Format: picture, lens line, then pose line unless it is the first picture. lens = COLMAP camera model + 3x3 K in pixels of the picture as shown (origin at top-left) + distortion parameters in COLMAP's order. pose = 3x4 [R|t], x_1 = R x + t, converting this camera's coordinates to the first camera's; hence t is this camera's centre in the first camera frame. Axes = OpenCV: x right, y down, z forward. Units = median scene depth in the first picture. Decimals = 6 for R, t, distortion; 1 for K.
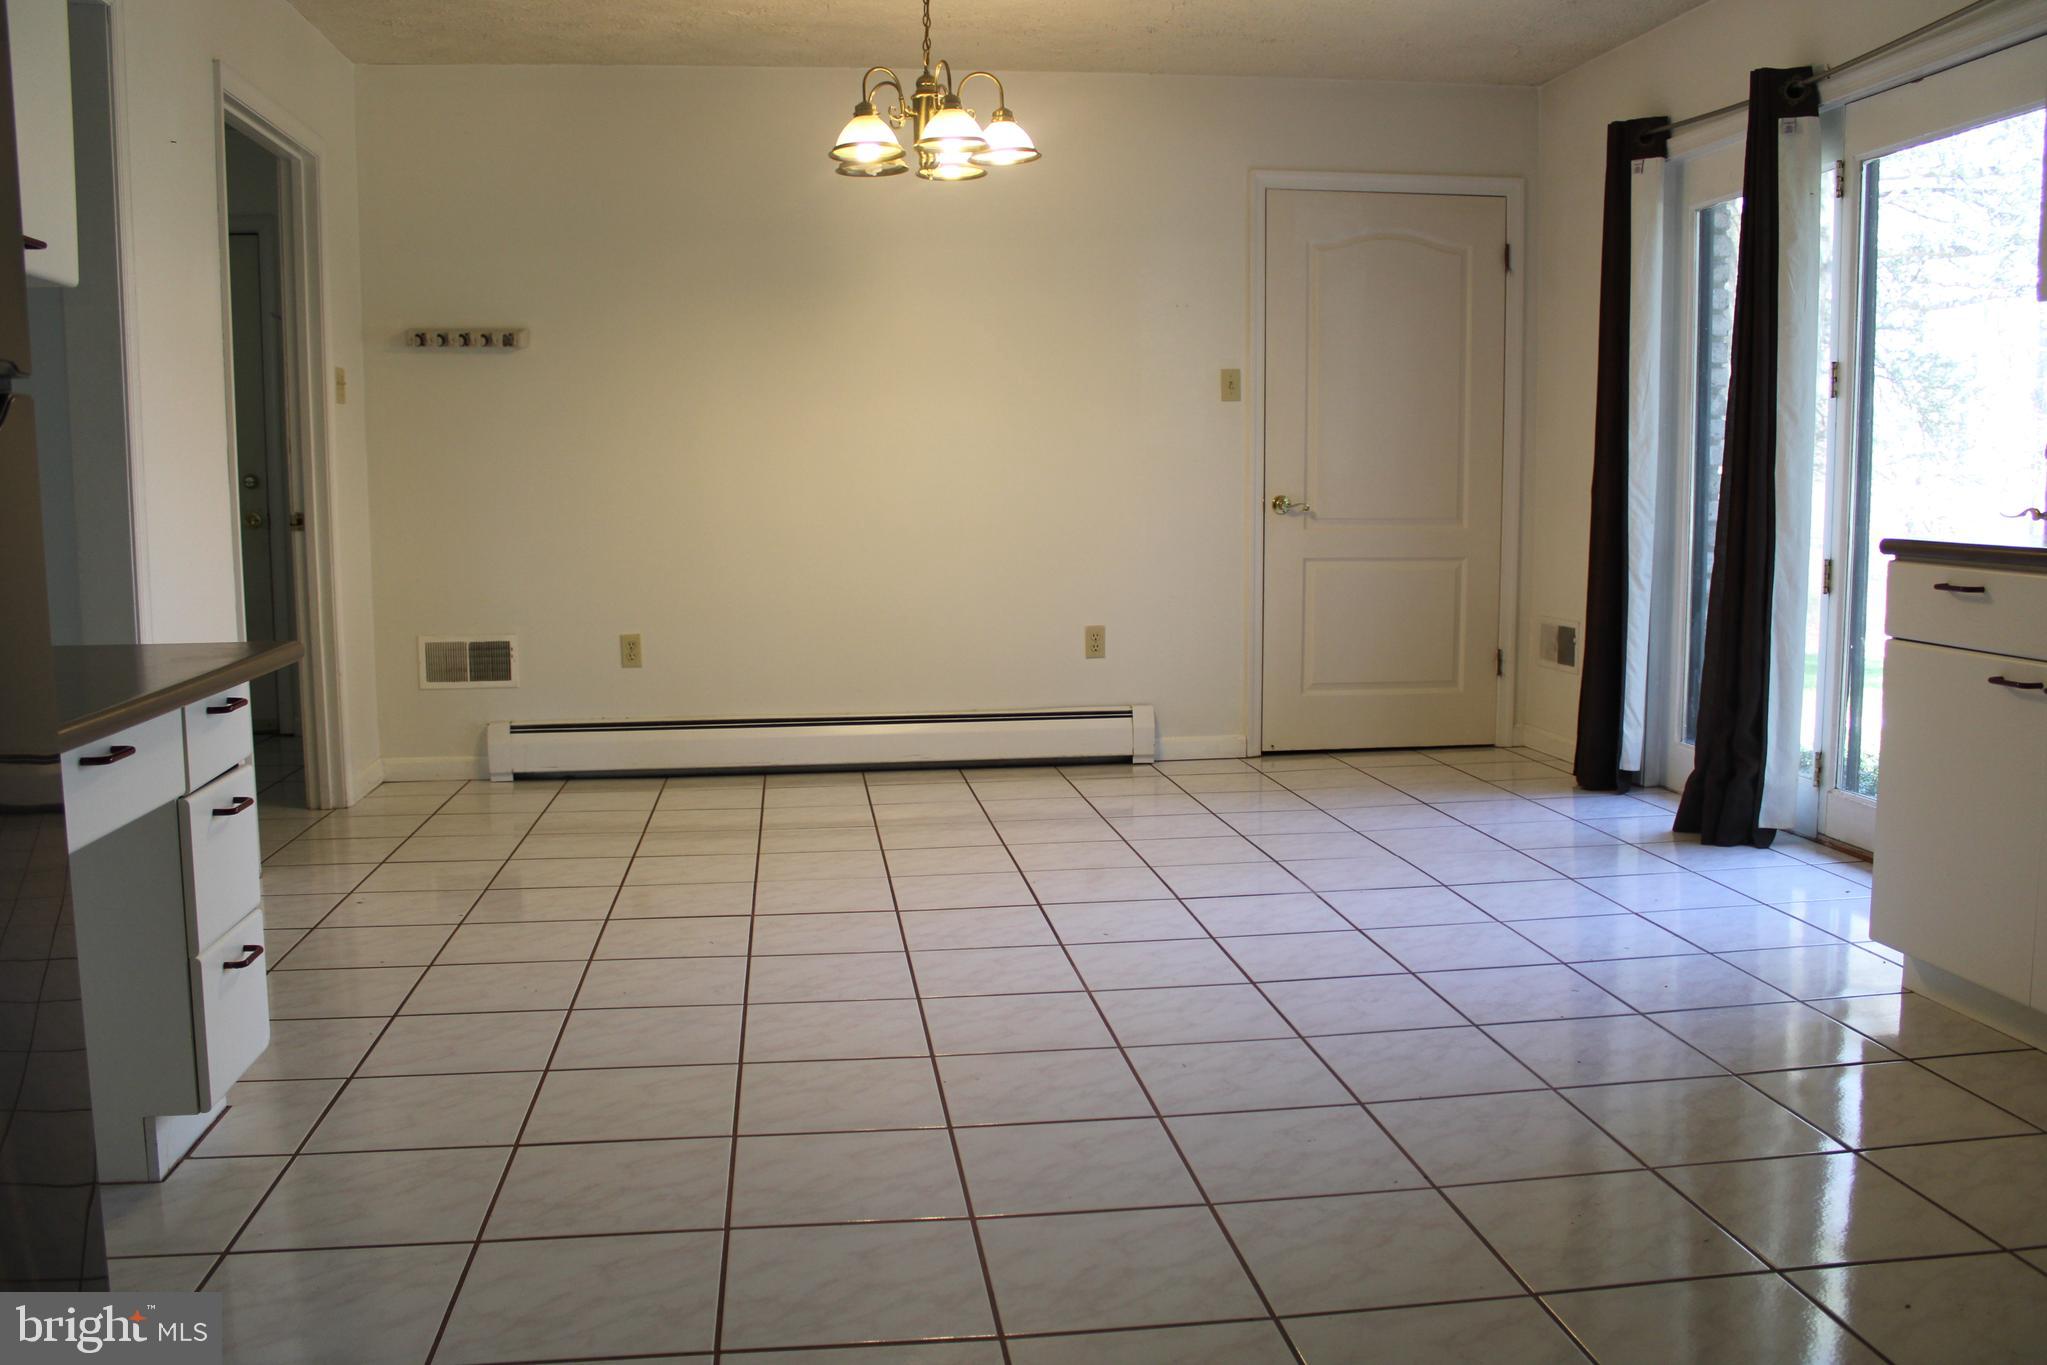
lens RADIAL K [[1767.0, 0, 1018.5], [0, 1767.0, 681.8], [0, 0, 1]] dist [-0.124910, 0.109271]
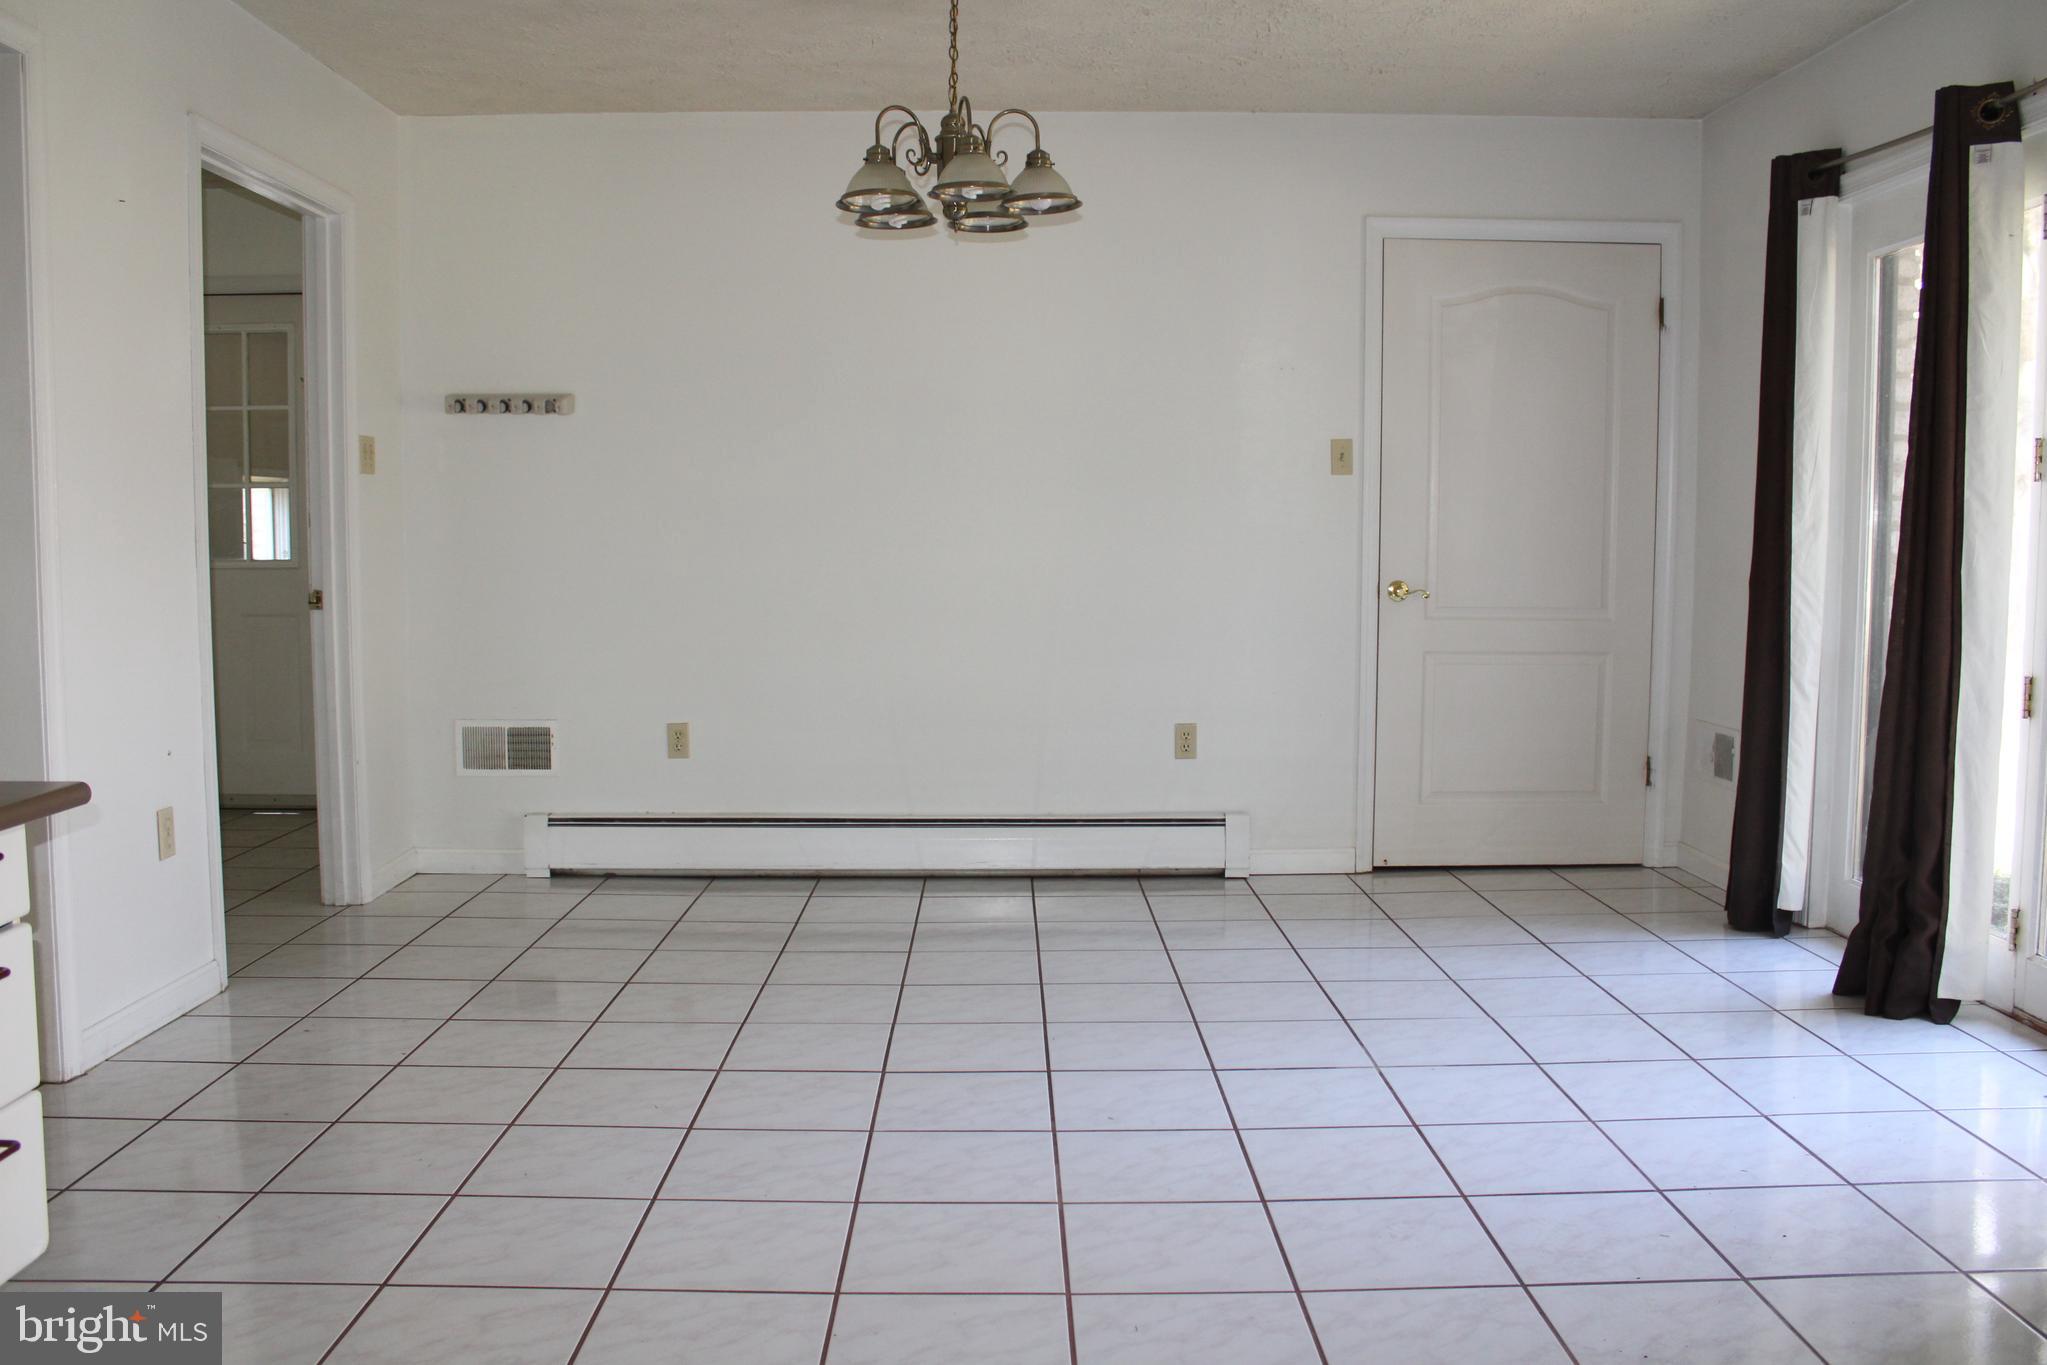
lens RADIAL K [[1767.0, 0, 1010.0], [0, 1767.0, 682.4], [0, 0, 1]] dist [-0.124910, 0.109271]
pose [[0.992643, 0.018490, -0.119661, 0.071261], [-0.021846, 0.999402, -0.026800, -0.030412], [0.119094, 0.029217, 0.992453, 0.110748]]
